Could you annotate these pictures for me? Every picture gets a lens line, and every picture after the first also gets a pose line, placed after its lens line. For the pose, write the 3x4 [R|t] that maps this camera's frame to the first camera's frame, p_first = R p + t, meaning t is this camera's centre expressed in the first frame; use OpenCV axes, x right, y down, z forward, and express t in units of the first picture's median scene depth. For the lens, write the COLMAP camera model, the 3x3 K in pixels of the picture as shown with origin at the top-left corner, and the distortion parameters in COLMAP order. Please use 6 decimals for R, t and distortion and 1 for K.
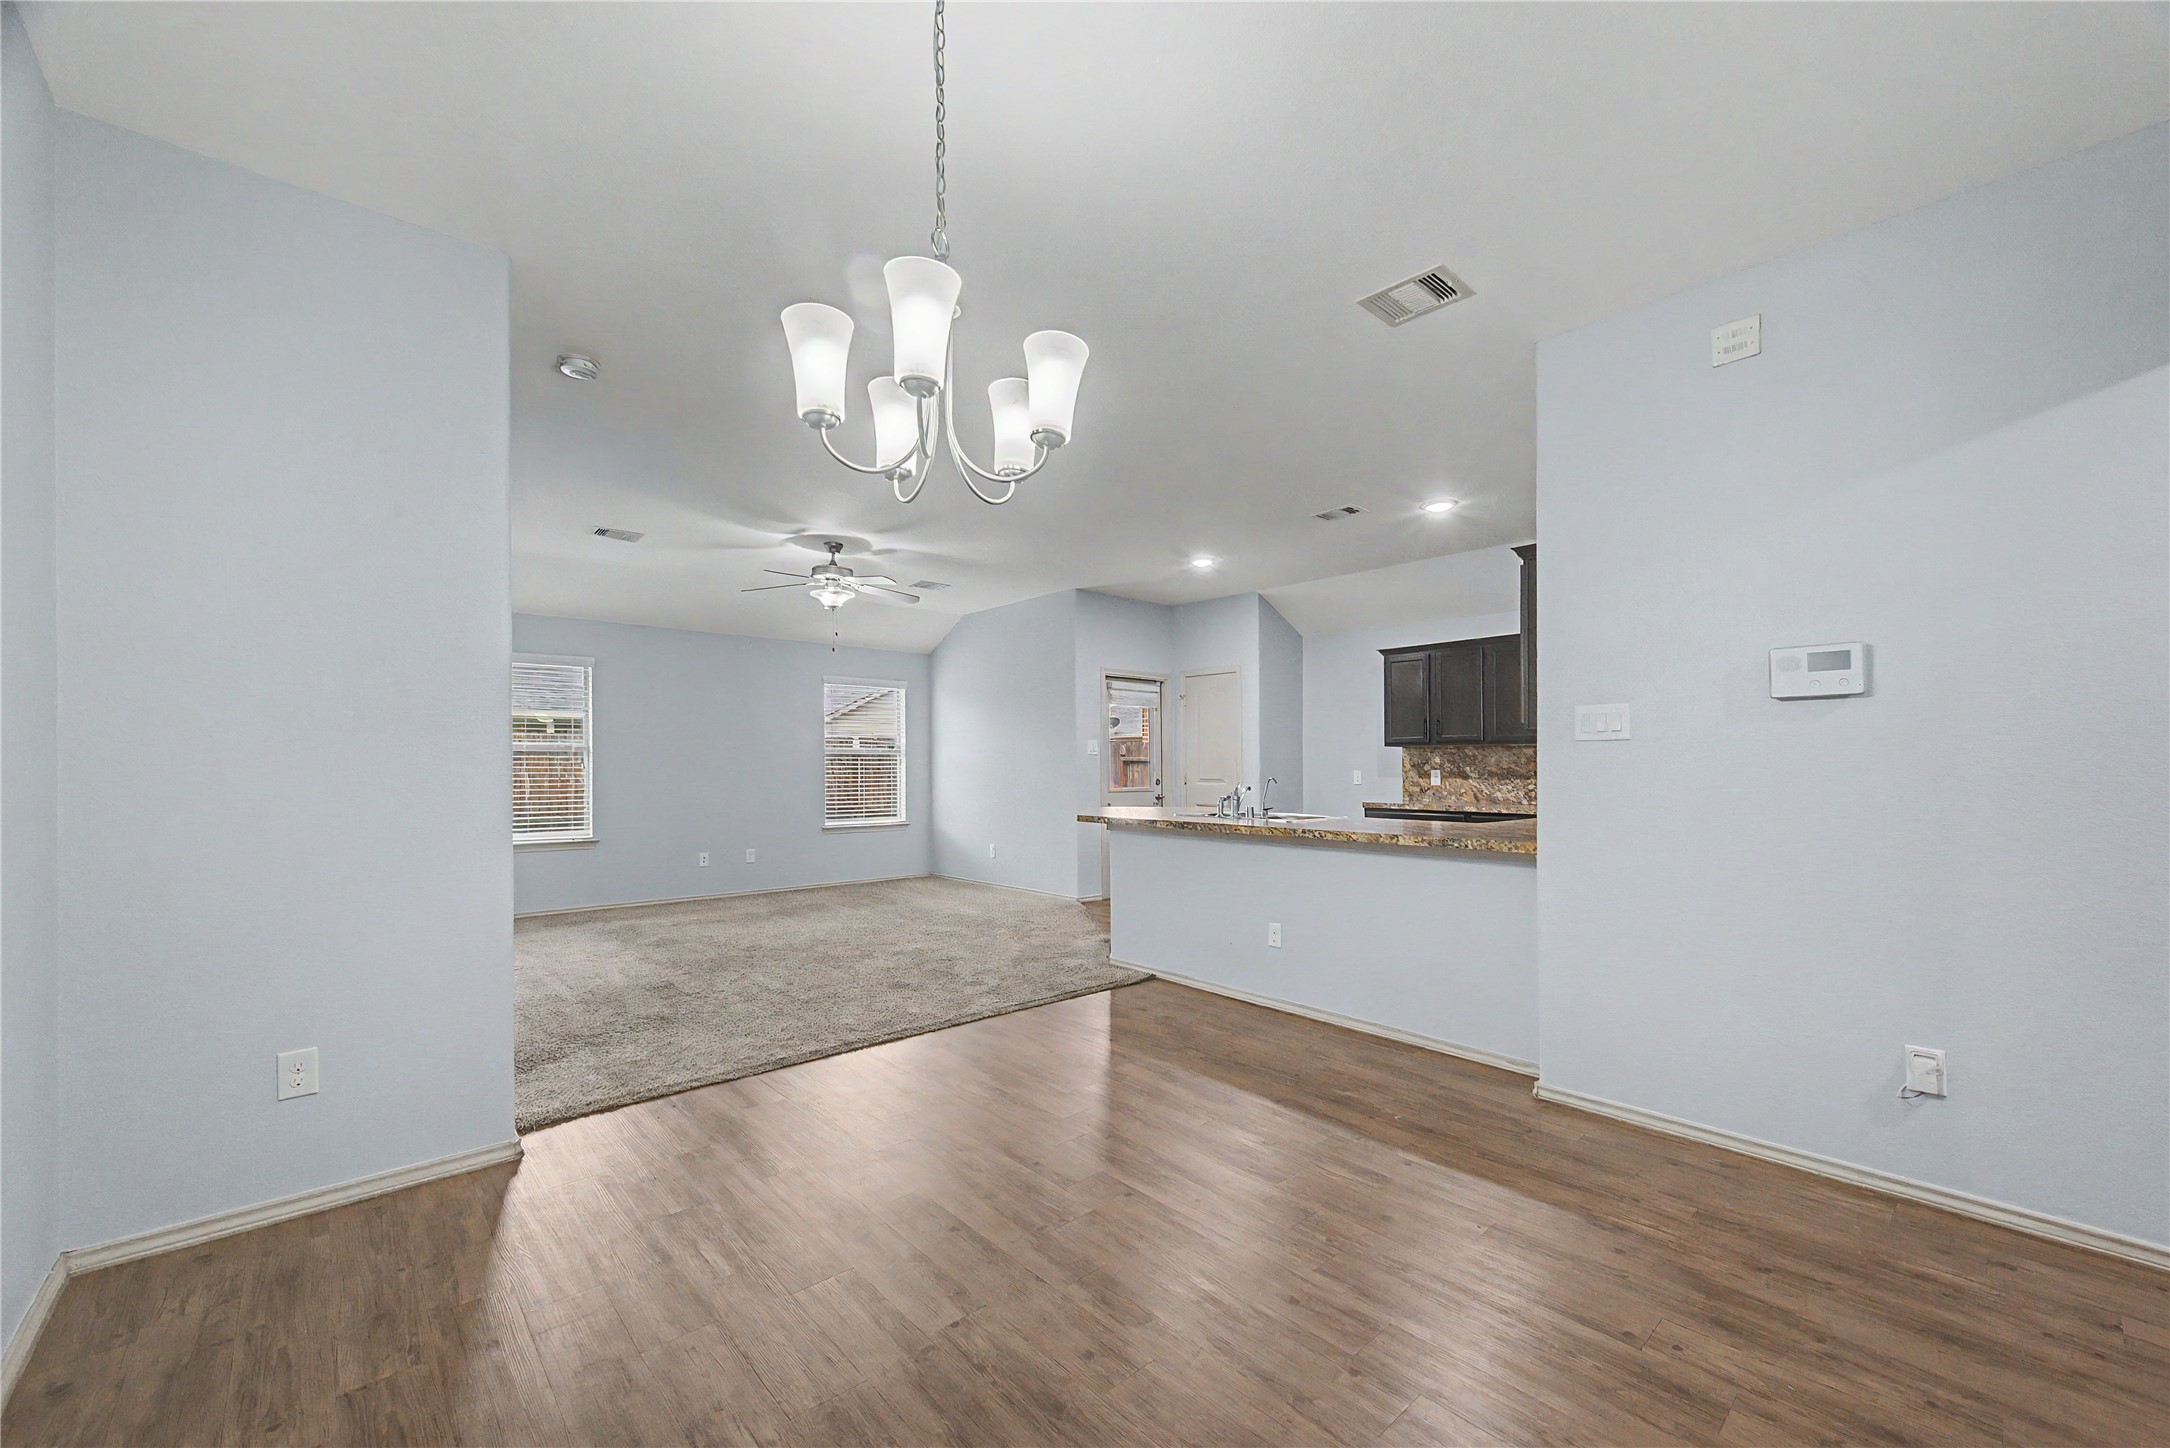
lens RADIAL K [[864.4, 0, 1082.3], [0, 864.4, 765.4], [0, 0, 1]] dist [0.008835, -0.000470]
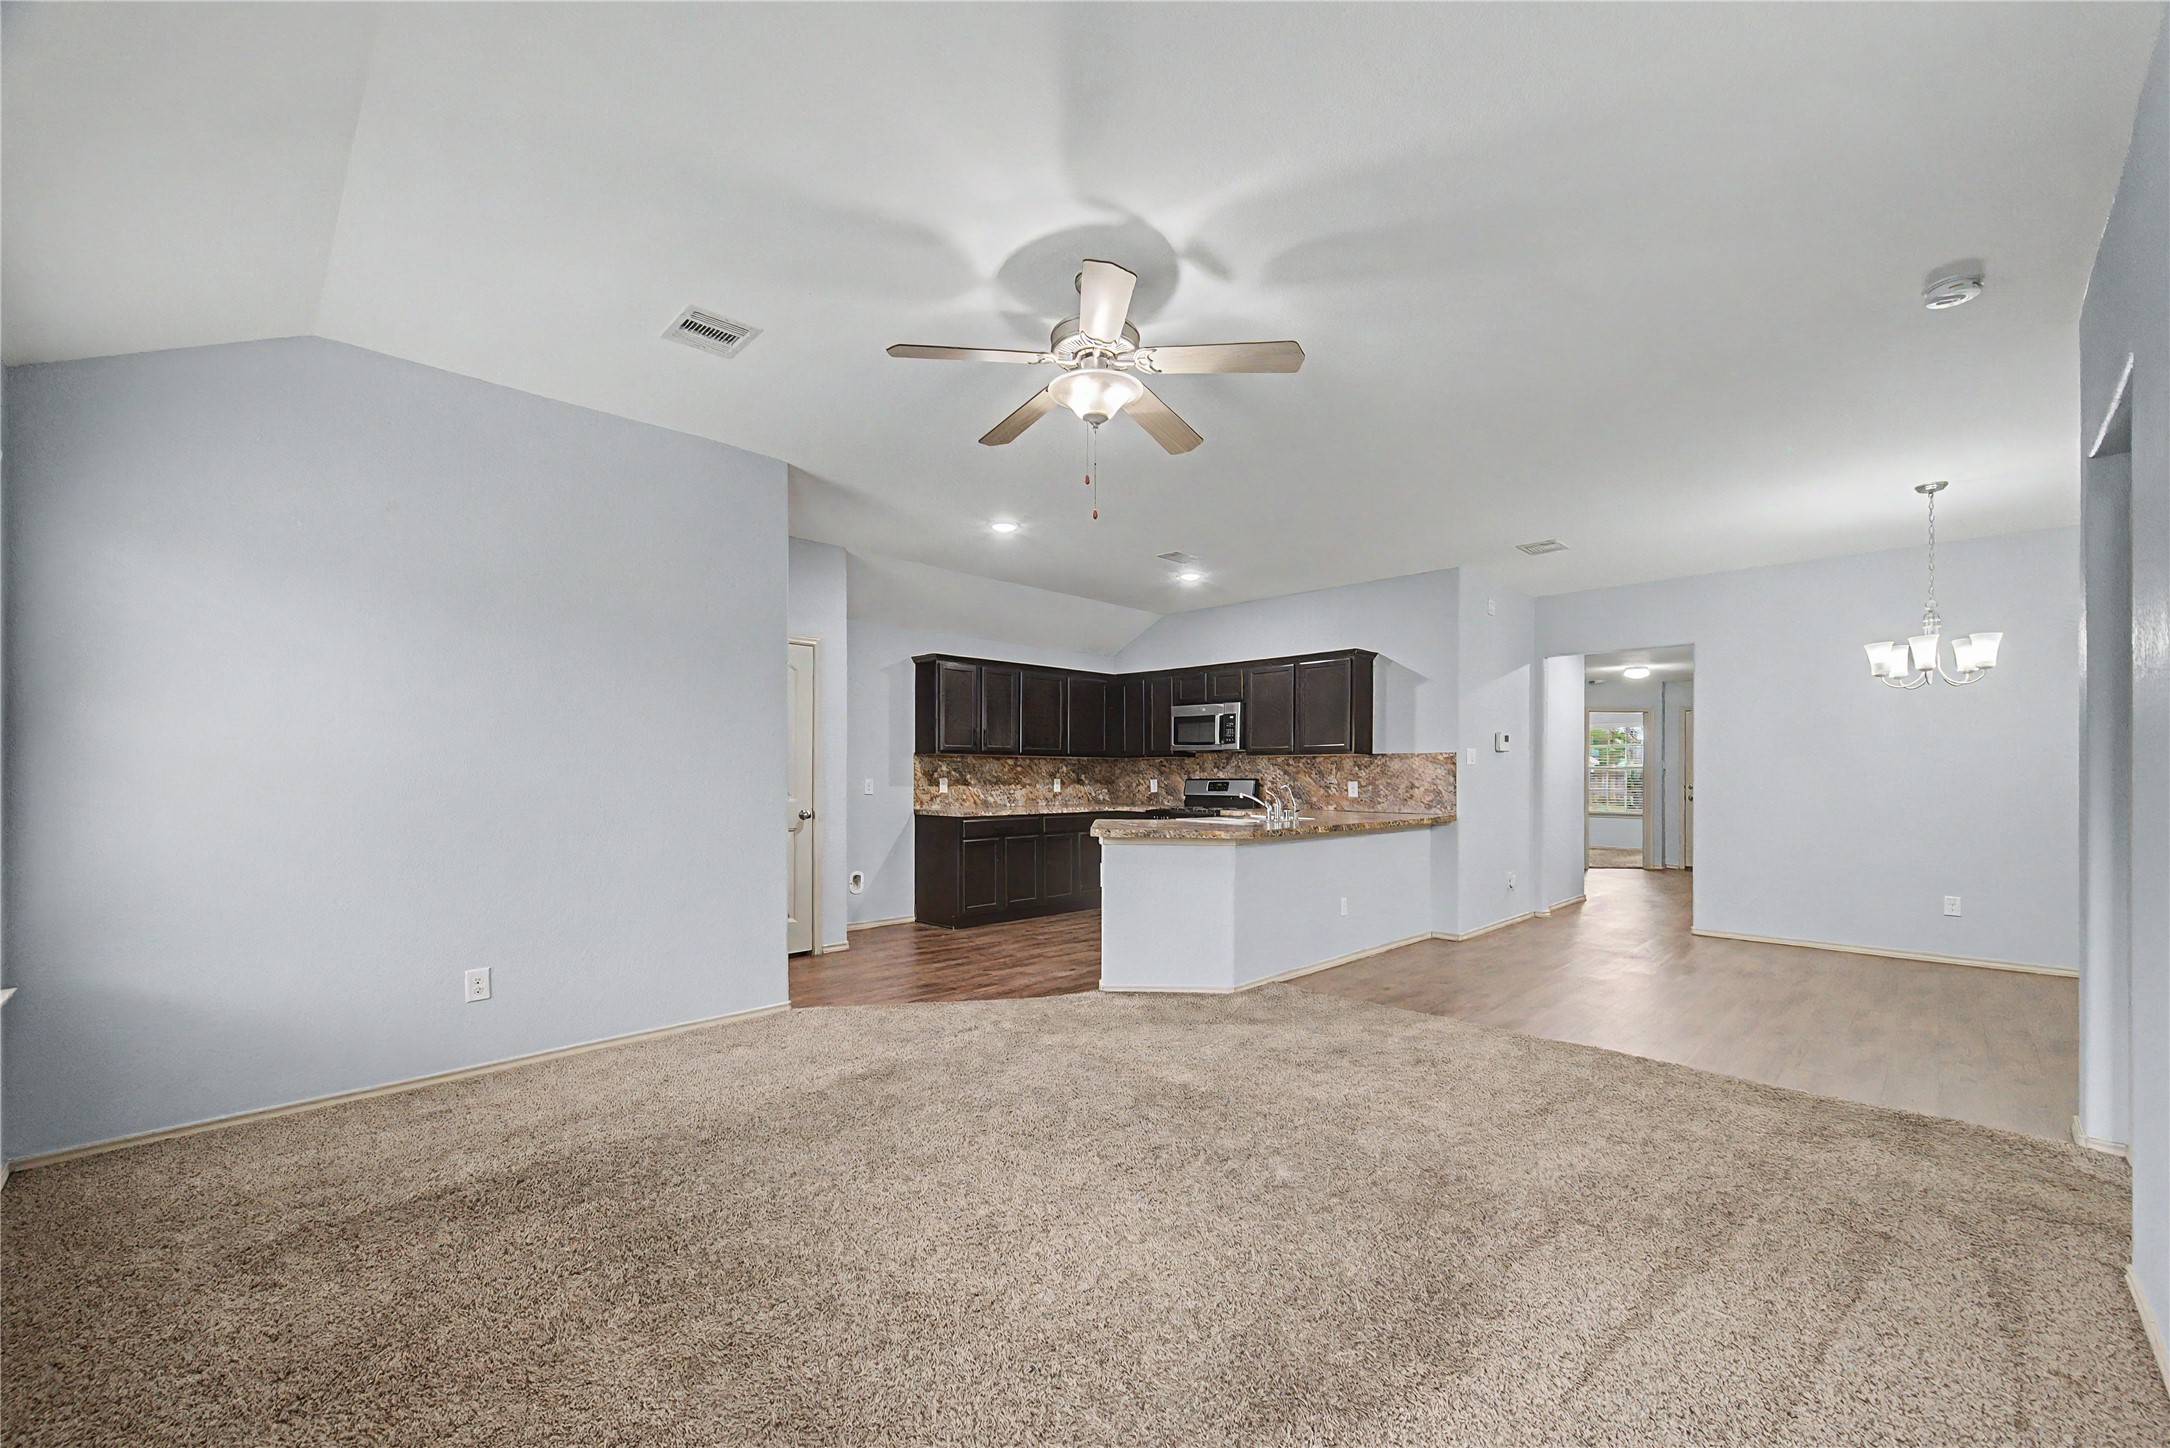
lens RADIAL K [[864.4, 0, 1111.8], [0, 864.4, 778.4], [0, 0, 1]] dist [0.008835, -0.000470]
pose [[-0.075302, -0.006957, 0.997136, -0.628663], [-0.004878, 0.999966, 0.006608, -0.001692], [-0.997149, -0.004366, -0.075334, 0.875819]]
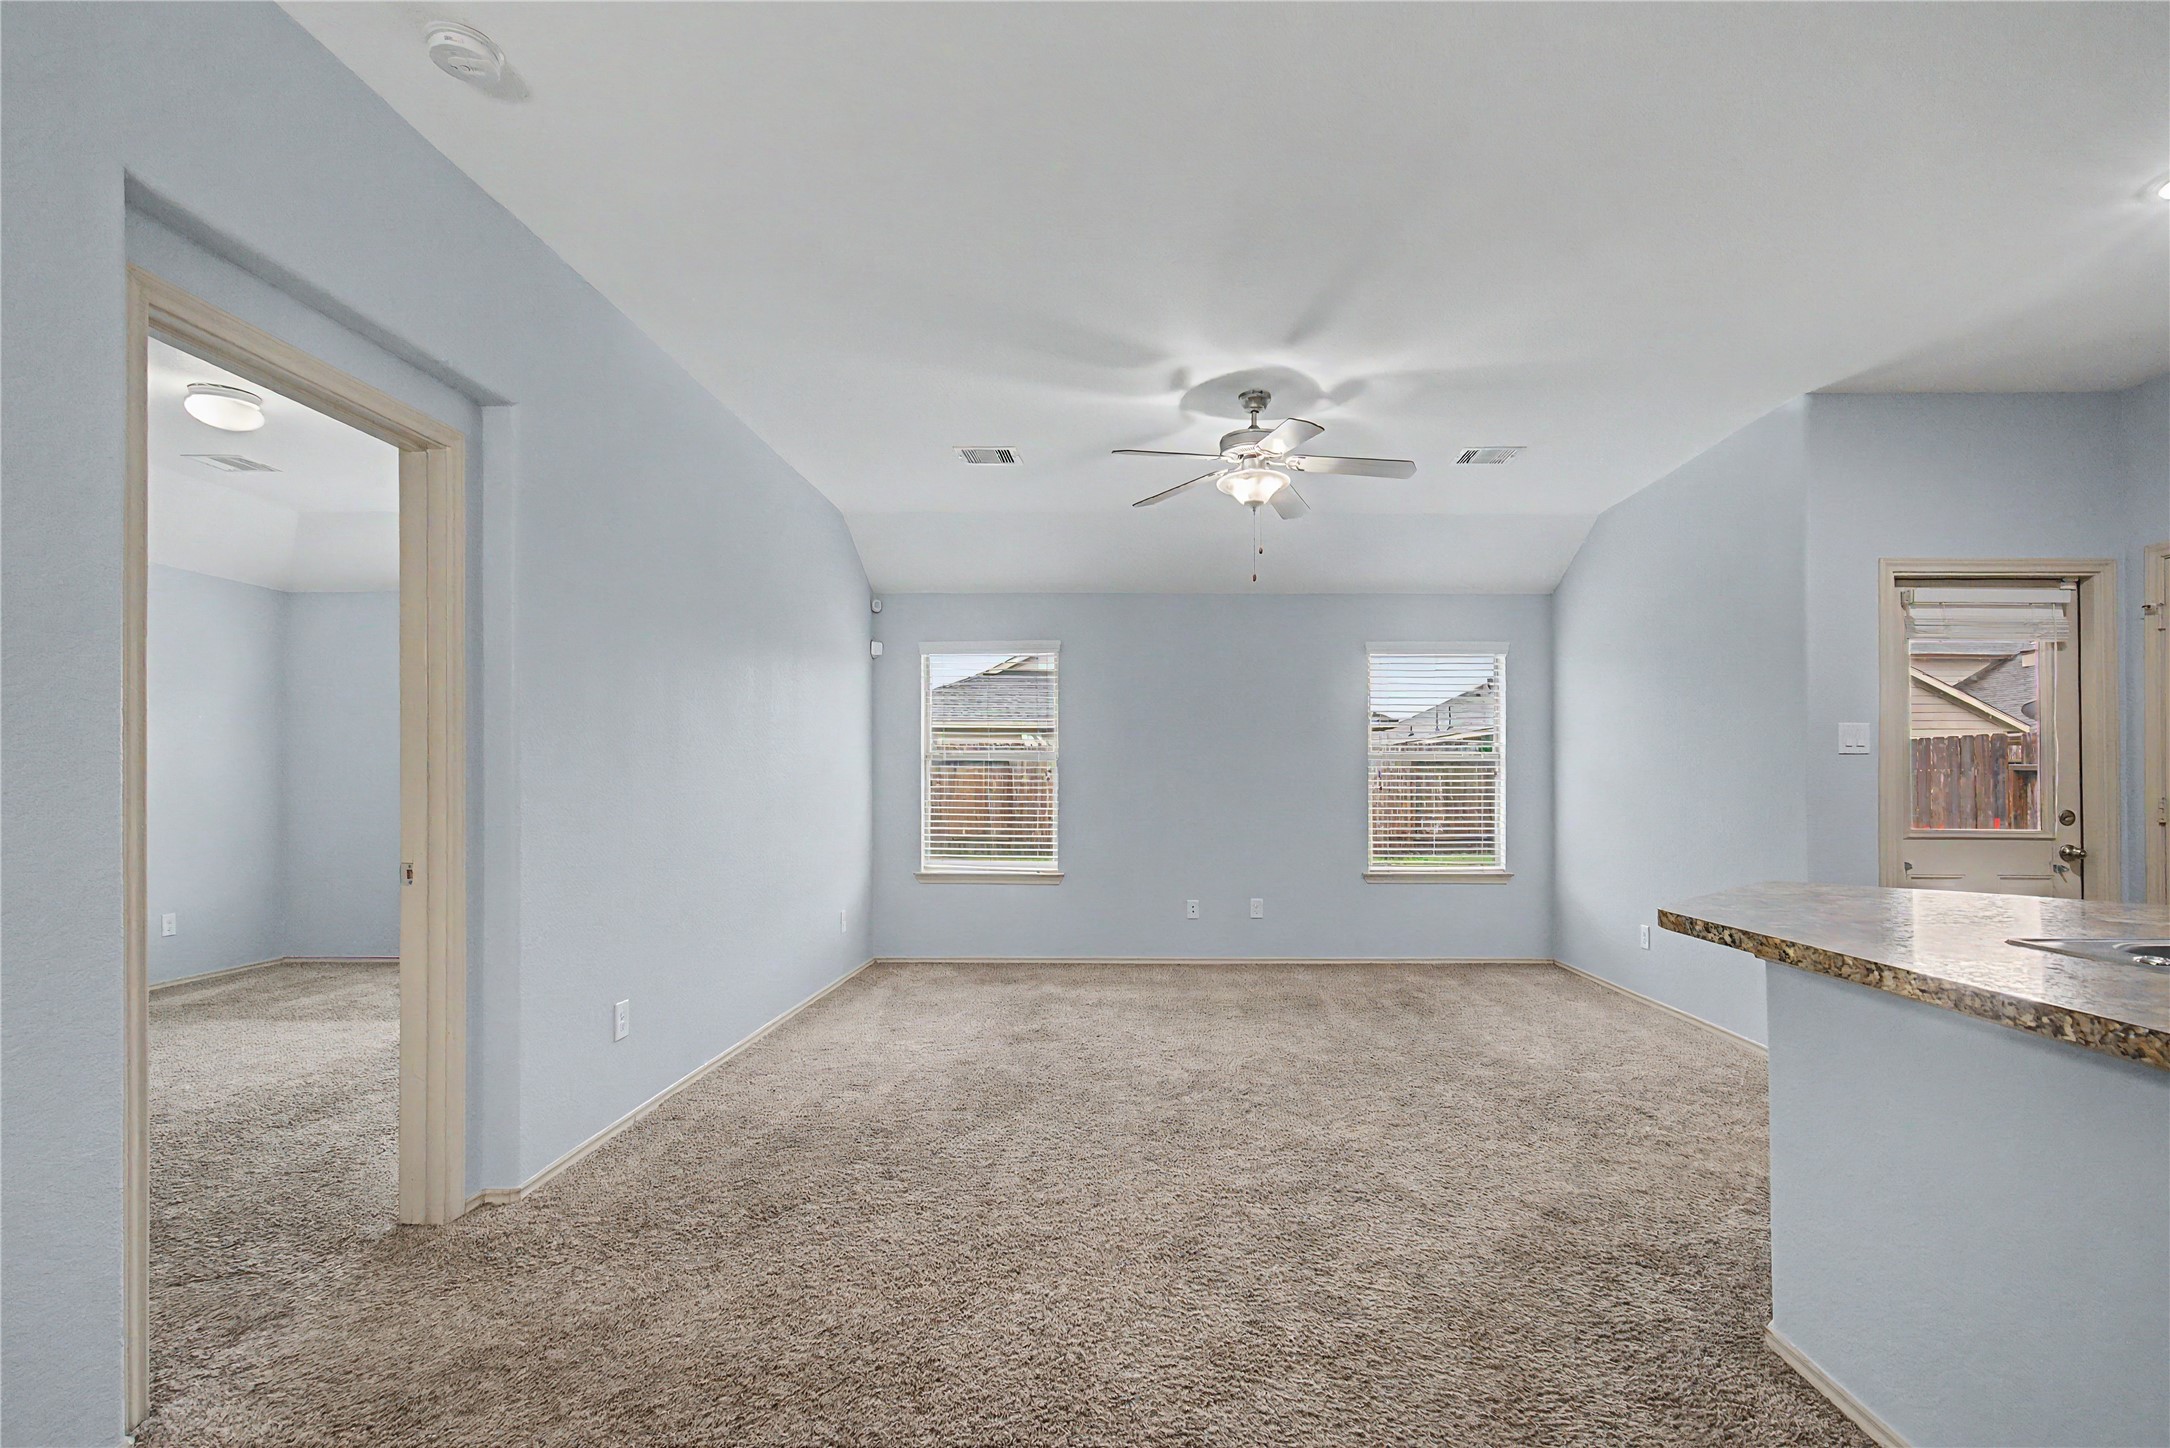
lens RADIAL K [[959.0, 0, 1138.1], [0, 959.0, 772.9], [0, 0, 1]] dist [0.007687, 0.002091]
pose [[0.750028, -0.002487, -0.661402, 0.068135], [-0.004443, 0.999951, -0.008799, 0.003250], [0.661391, 0.009538, 0.749980, 0.398768]]
